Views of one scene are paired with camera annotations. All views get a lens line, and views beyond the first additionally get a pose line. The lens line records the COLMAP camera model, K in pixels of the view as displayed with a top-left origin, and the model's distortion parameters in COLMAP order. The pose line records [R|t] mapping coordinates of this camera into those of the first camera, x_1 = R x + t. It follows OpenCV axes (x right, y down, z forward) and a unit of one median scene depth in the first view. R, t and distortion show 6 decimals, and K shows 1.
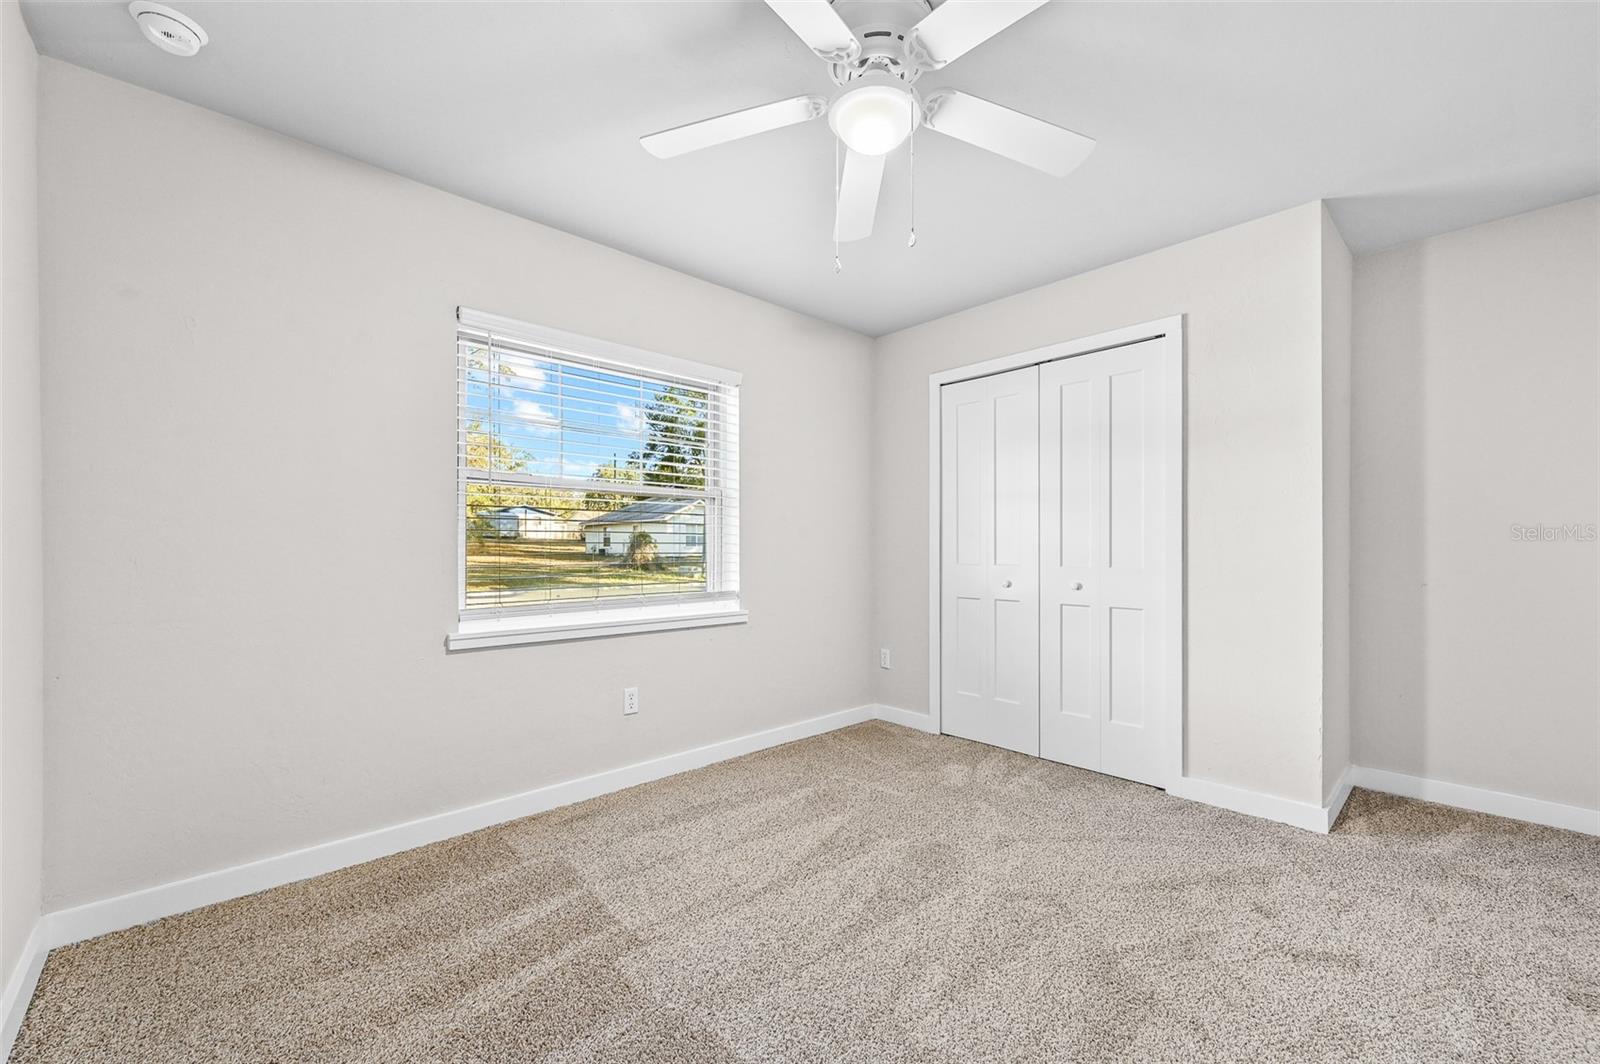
lens RADIAL K [[633.2, 0, 801.6], [0, 633.2, 538.4], [0, 0, 1]] dist [-0.001547, 0.000035]
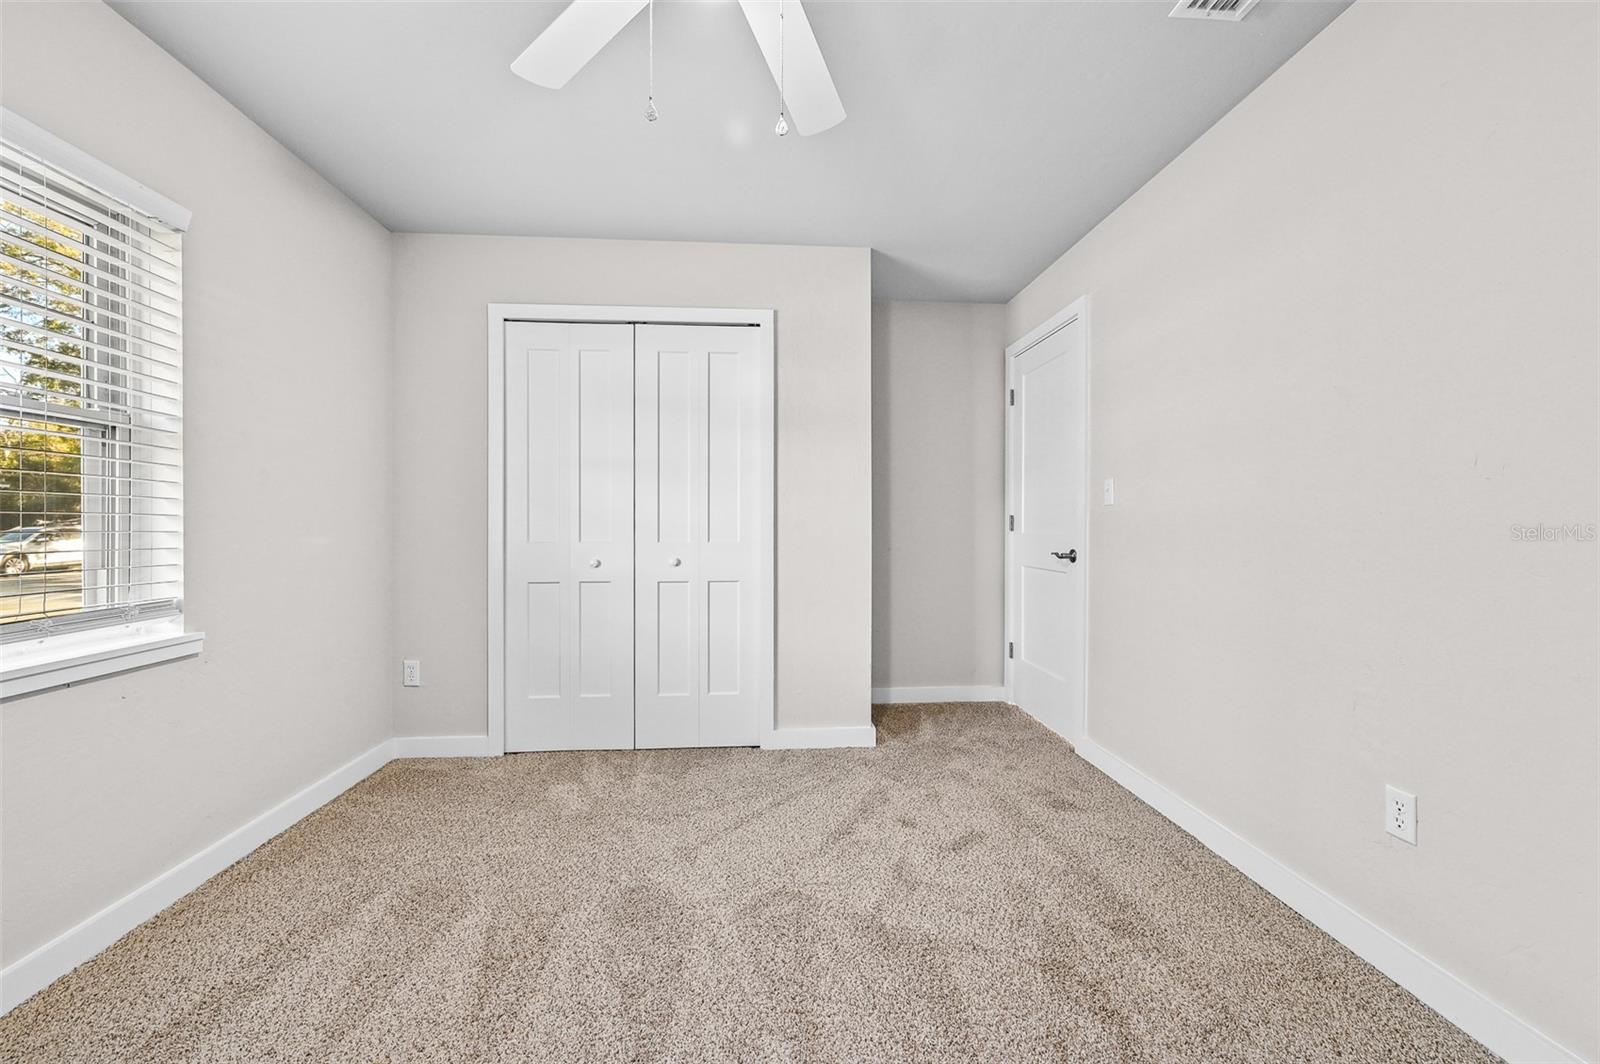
lens RADIAL K [[636.5, 0, 801.0], [0, 636.5, 520.7], [0, 0, 1]] dist [-0.001057, -0.000028]
pose [[0.626220, 0.003175, 0.779640, -0.220774], [-0.012117, 0.999911, 0.005661, 0.004124], [-0.779552, -0.012992, 0.626202, 0.257596]]
